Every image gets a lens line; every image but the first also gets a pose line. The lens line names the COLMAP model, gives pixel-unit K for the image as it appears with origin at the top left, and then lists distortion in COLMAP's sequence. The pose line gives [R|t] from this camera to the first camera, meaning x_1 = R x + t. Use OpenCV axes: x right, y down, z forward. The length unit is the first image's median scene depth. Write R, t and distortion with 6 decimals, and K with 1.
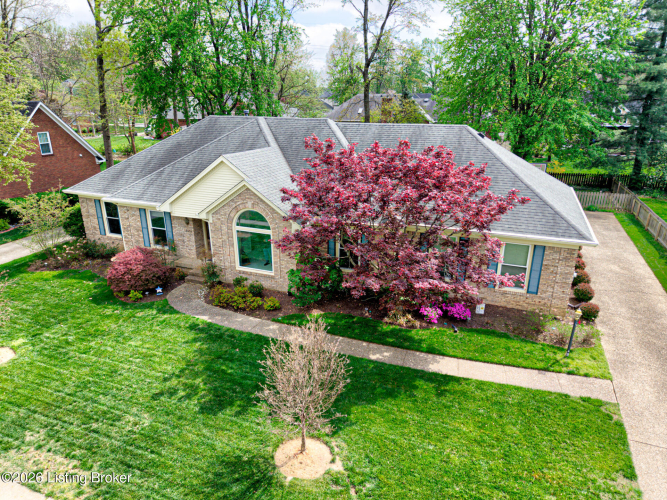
lens RADIAL K [[445.7, 0, 337.8], [0, 445.7, 246.6], [0, 0, 1]] dist [0.025597, -0.013660]
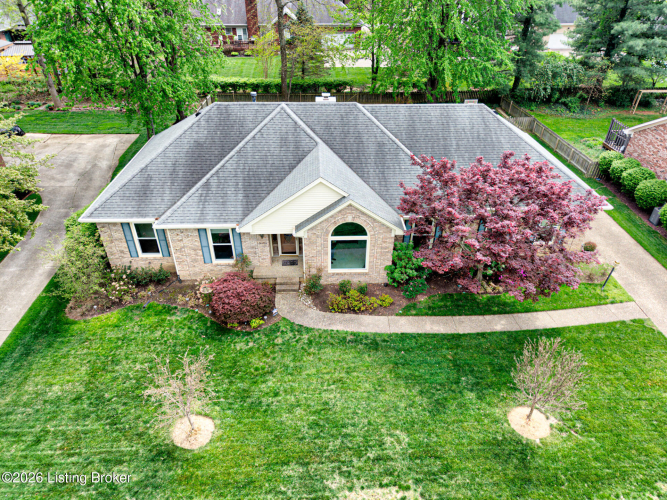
lens RADIAL K [[445.7, 0, 335.7], [0, 445.7, 247.3], [0, 0, 1]] dist [0.025597, -0.013660]
pose [[0.913917, -0.221852, 0.339908, -0.598544], [0.128497, 0.952480, 0.276172, -0.321529], [-0.385025, -0.208721, 0.898995, 0.035764]]
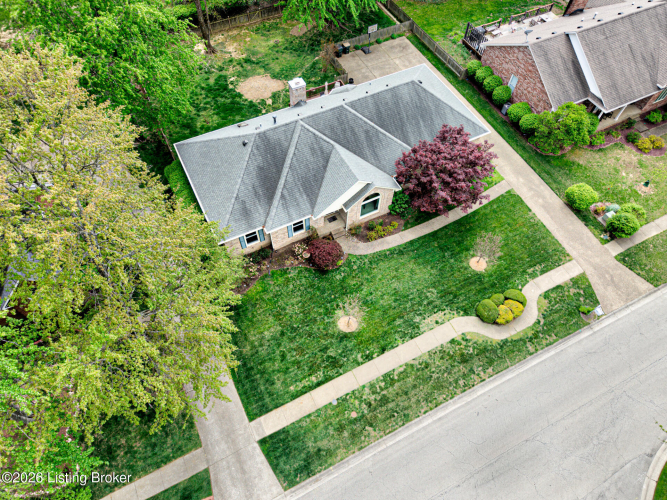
lens RADIAL K [[445.7, 0, 331.3], [0, 445.7, 252.7], [0, 0, 1]] dist [0.025597, -0.013660]
pose [[0.661603, -0.631793, 0.403881, -1.215798], [0.234865, 0.686108, 0.688546, -1.233927], [-0.712124, -0.360686, 0.602316, -0.102177]]
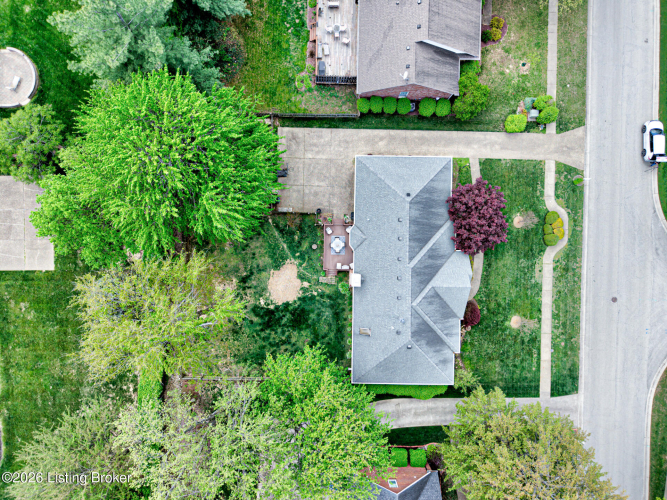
lens RADIAL K [[445.7, 0, 333.3], [0, 445.7, 254.7], [0, 0, 1]] dist [0.025597, -0.013660]
pose [[-0.357438, -0.933784, -0.016922, 0.229358], [0.290204, -0.128271, 0.948329, -2.779673], [-0.887705, 0.334058, 0.316837, 0.805854]]
